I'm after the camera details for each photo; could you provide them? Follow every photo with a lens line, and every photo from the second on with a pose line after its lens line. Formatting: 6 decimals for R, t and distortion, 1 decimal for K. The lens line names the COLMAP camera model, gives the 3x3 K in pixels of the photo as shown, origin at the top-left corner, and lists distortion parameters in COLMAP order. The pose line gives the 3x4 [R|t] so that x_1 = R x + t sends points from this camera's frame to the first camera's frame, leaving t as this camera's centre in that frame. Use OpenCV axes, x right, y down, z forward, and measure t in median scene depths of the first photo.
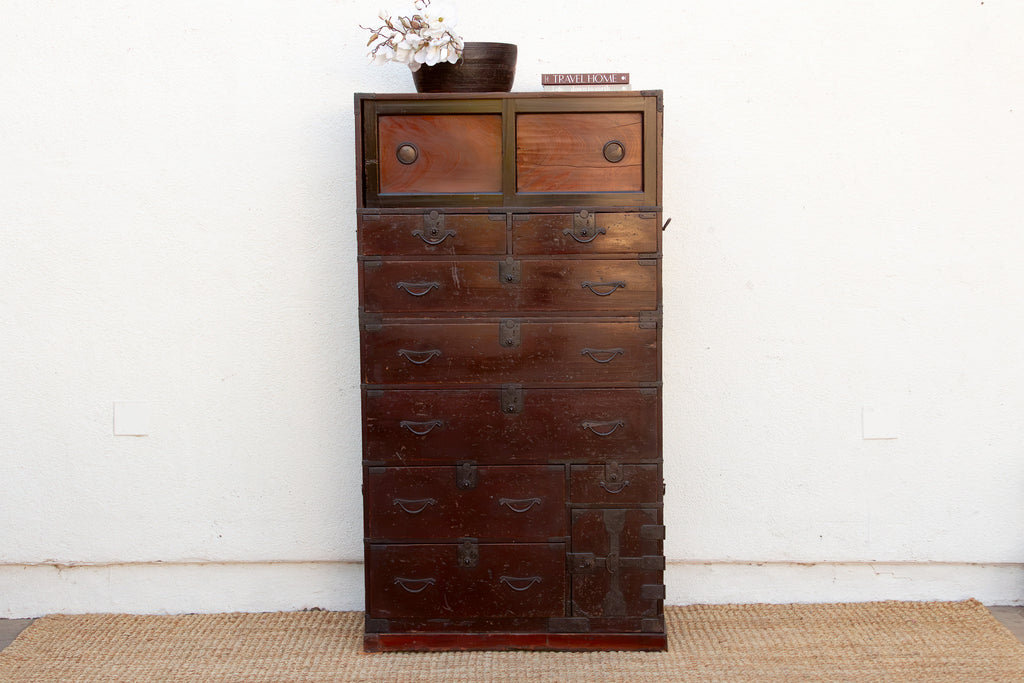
lens RADIAL K [[1854.2, 0, 512.8], [0, 1854.2, 367.1], [0, 0, 1]] dist [0.051666, -0.157666]
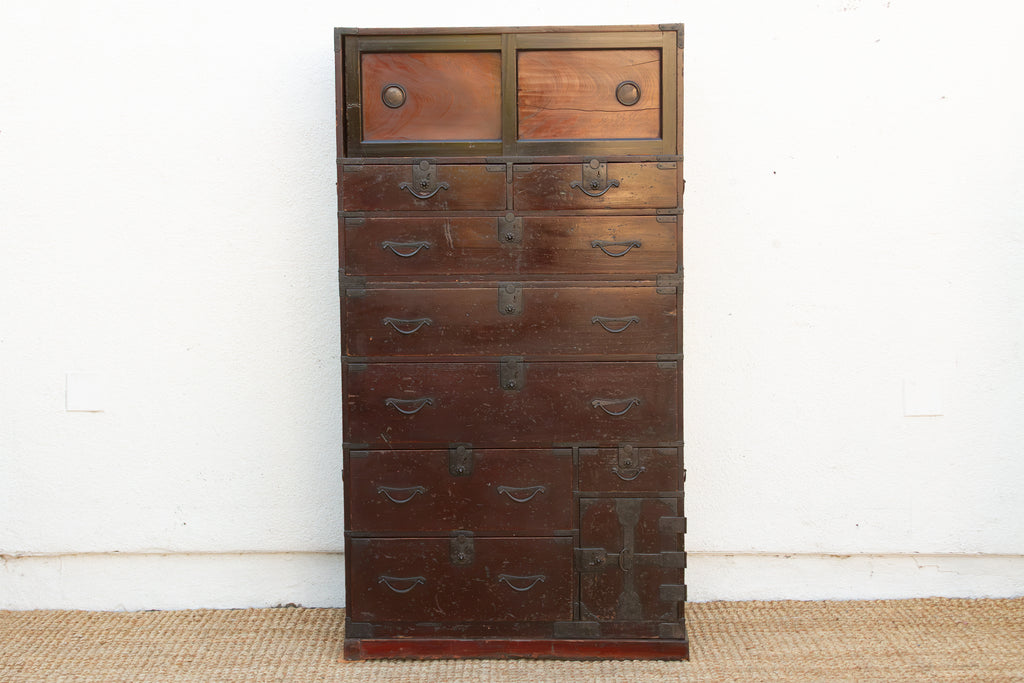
lens RADIAL K [[1825.3, 0, 478.7], [0, 1825.3, 281.9], [0, 0, 1]] dist [0.045993, -0.037613]
pose [[0.999959, 0.000086, -0.009017, -0.008532], [-0.000247, 0.999839, -0.017943, -0.010696], [0.009014, 0.017944, 0.999798, 0.129570]]
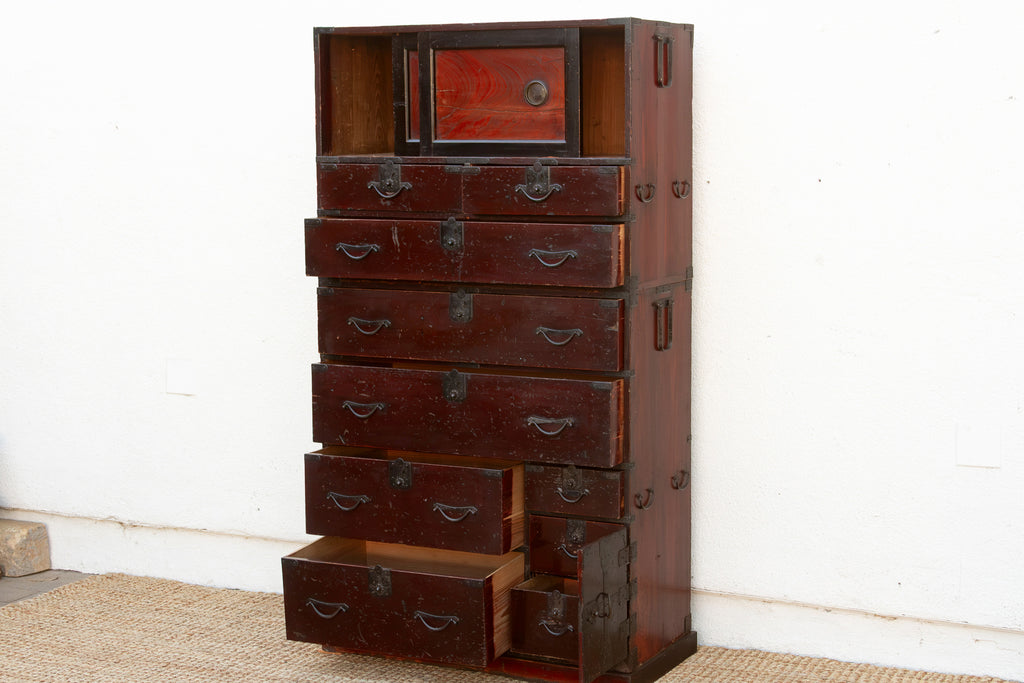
lens RADIAL K [[1857.3, 0, 481.4], [0, 1857.3, 361.3], [0, 0, 1]] dist [0.048891, -0.171570]
pose [[0.896680, 0.061633, -0.438369, 0.380567], [-0.051169, 0.998053, 0.035655, -0.024074], [0.439713, -0.009540, 0.898088, 0.236265]]
